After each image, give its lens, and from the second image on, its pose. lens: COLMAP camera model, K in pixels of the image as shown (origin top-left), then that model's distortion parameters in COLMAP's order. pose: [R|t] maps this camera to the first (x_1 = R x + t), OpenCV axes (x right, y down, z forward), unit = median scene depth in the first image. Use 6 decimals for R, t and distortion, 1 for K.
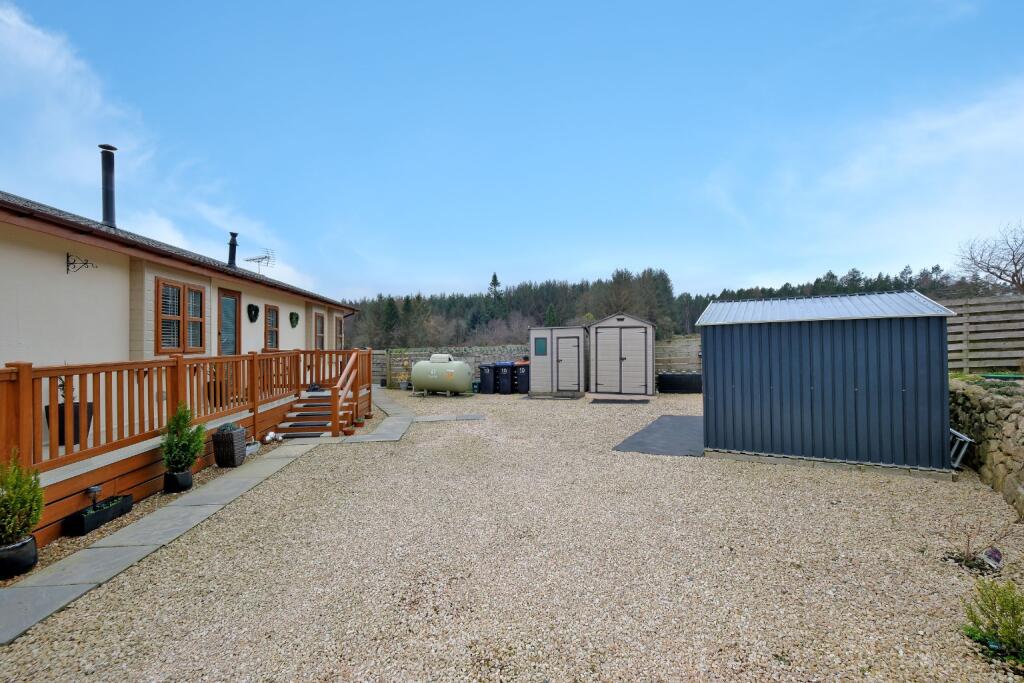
lens RADIAL K [[450.2, 0, 516.3], [0, 450.2, 341.4], [0, 0, 1]] dist [-0.004355, -0.000266]
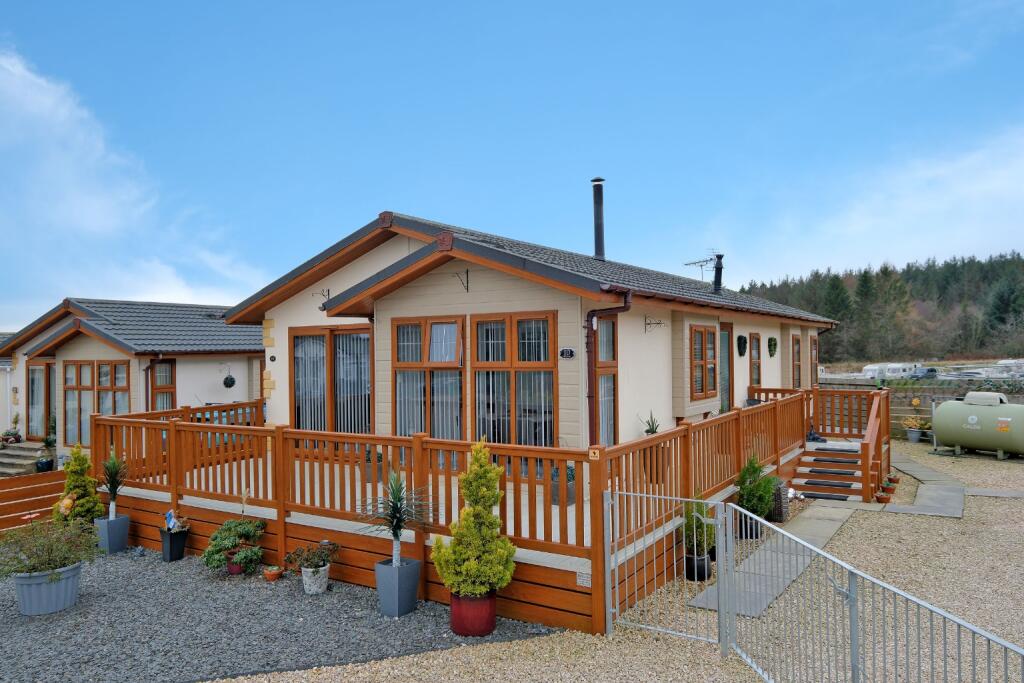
lens RADIAL K [[729.6, 0, 515.7], [0, 729.6, 343.4], [0, 0, 1]] dist [0.007102, 0.002617]
pose [[0.780823, -0.013688, -0.624603, -0.035189], [0.012252, 0.999903, -0.006596, -0.043726], [0.624633, -0.002502, 0.780915, -0.248377]]
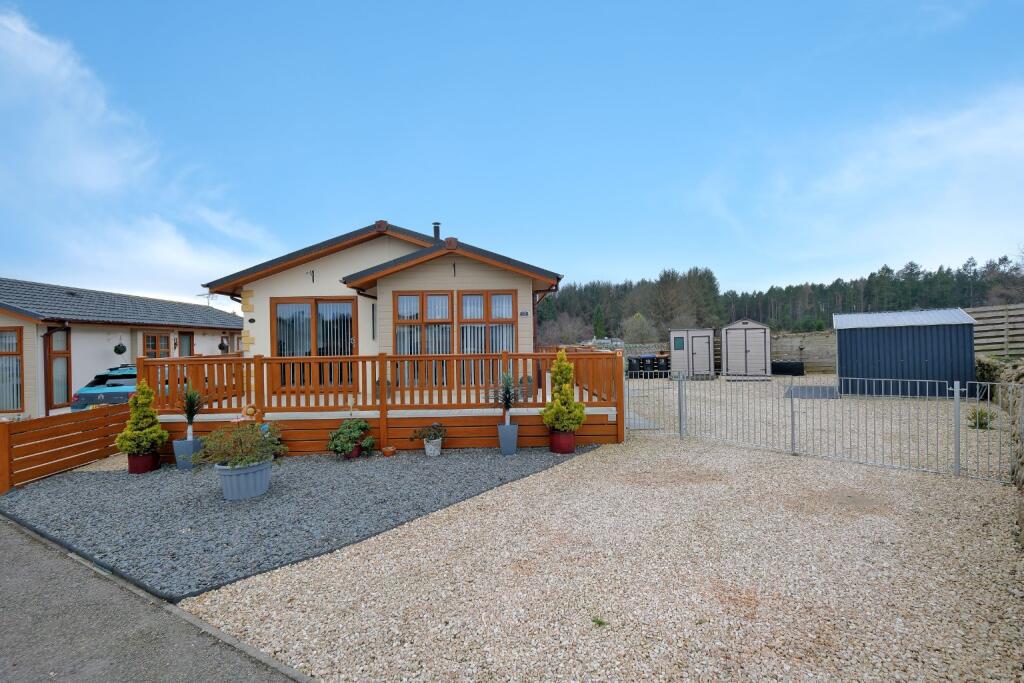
lens RADIAL K [[450.2, 0, 517.1], [0, 450.2, 340.1], [0, 0, 1]] dist [-0.004355, -0.000266]
pose [[0.996942, -0.011259, -0.077324, -0.330687], [0.010954, 0.999930, -0.004373, 0.001883], [0.077368, 0.003513, 0.996996, -0.413678]]
